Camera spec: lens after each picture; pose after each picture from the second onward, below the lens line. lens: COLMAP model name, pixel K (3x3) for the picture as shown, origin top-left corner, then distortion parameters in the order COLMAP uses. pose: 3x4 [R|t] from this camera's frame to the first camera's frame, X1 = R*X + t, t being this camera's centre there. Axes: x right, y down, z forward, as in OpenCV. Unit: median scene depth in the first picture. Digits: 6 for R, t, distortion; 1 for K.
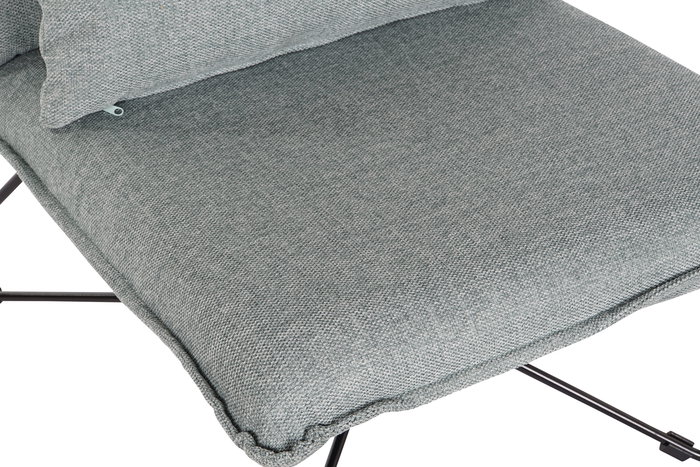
lens RADIAL K [[1623.9, 0, 350.0], [0, 1623.9, 233.5], [0, 0, 1]] dist [0.046508, 0.264134]
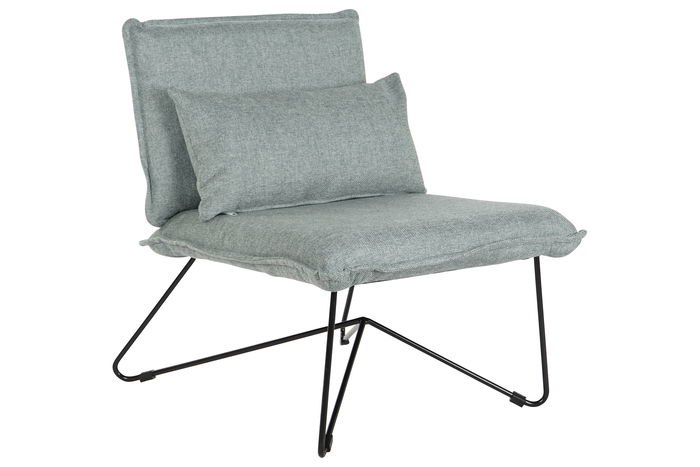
lens RADIAL K [[1403.5, 0, 350.0], [0, 1403.5, 233.5], [0, 0, 1]] dist [-0.155988, -0.149532]
pose [[0.994085, -0.068231, 0.084491, -0.153460], [0.096641, 0.910701, -0.401602, 0.733266], [-0.049544, 0.407392, 0.911909, -0.718295]]
